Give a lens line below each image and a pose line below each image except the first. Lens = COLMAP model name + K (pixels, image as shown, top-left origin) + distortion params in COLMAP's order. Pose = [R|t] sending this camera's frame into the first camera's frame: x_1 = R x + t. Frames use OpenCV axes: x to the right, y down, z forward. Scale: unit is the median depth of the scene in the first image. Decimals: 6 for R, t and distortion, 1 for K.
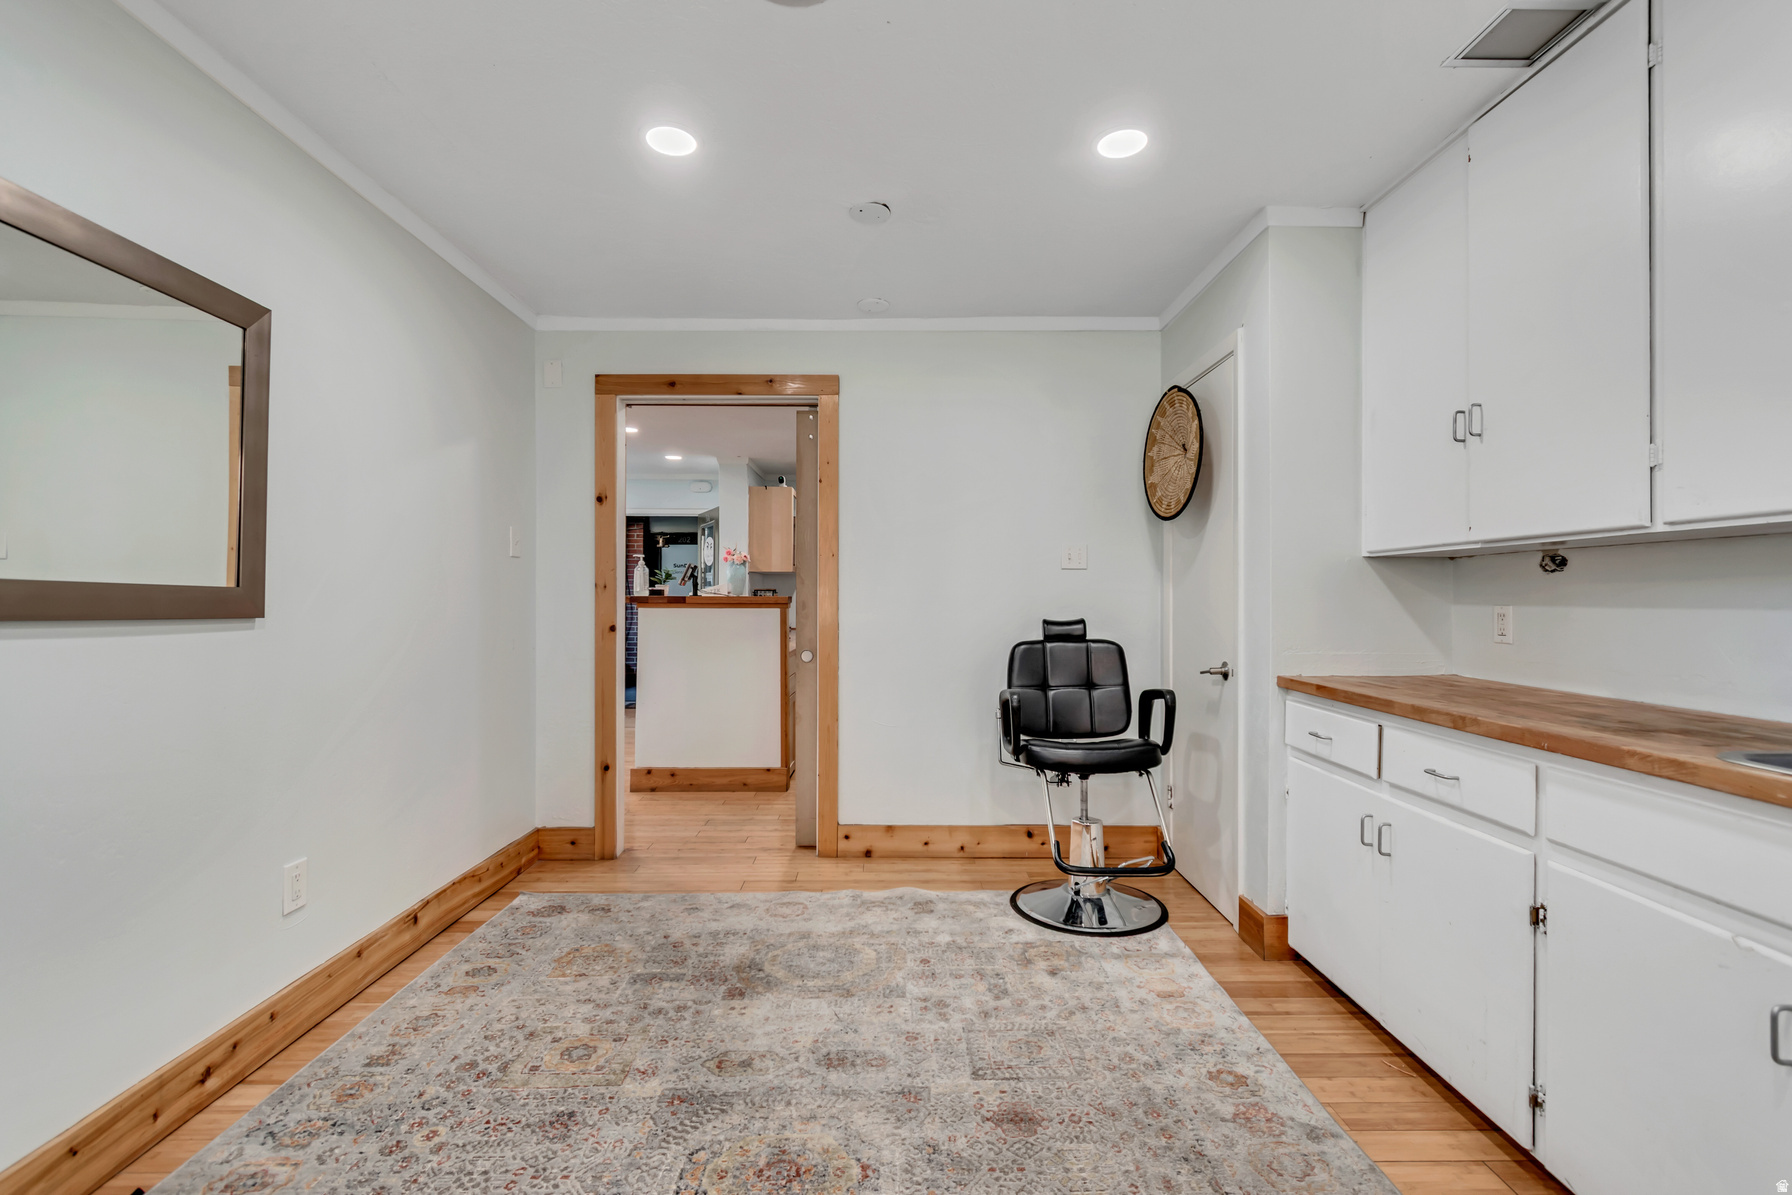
lens RADIAL K [[810.0, 0, 891.0], [0, 810.0, 598.9], [0, 0, 1]] dist [0.000412, 0.000062]
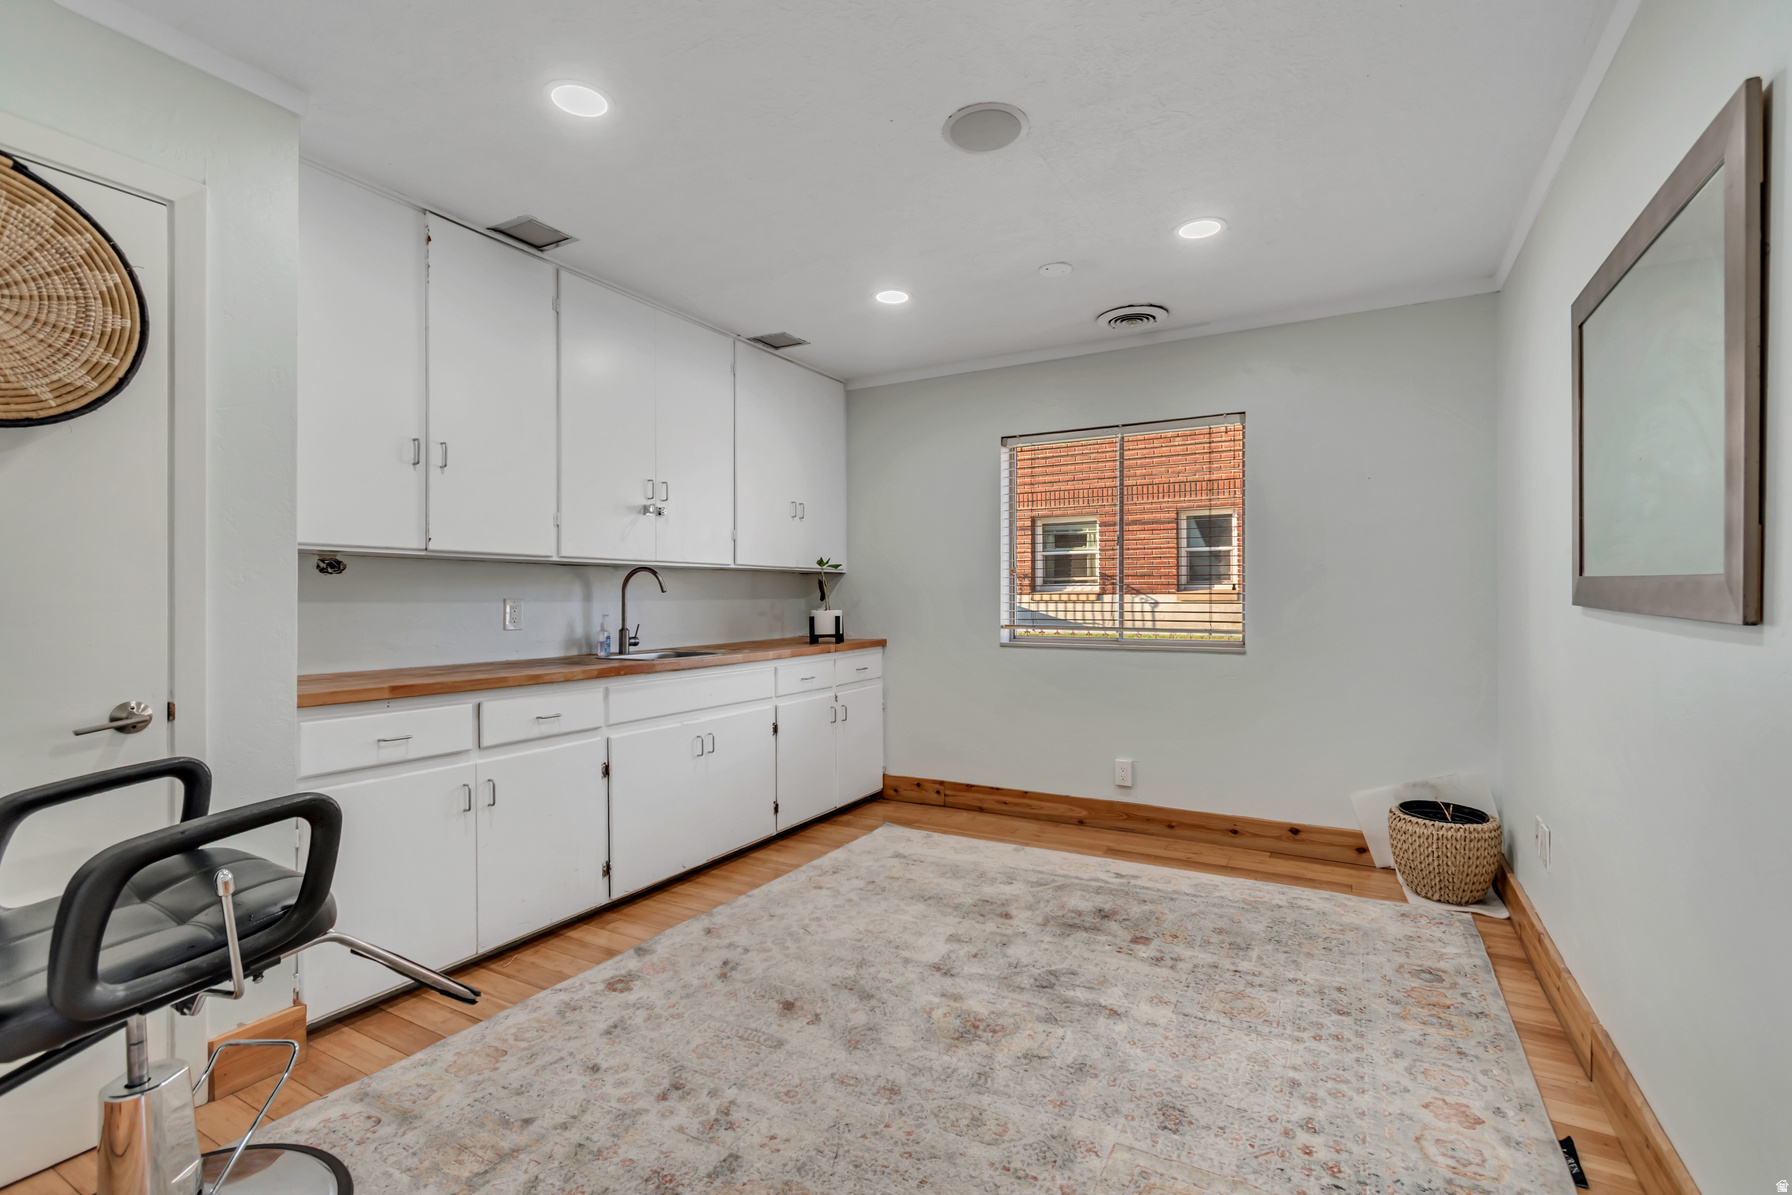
lens RADIAL K [[810.0, 0, 886.4], [0, 810.0, 597.6], [0, 0, 1]] dist [0.000412, 0.000062]
pose [[-0.868498, 0.000435, 0.495693, -0.500972], [0.000405, 1.000000, -0.000168, 0.001976], [-0.495693, 0.000054, -0.868498, 1.715546]]
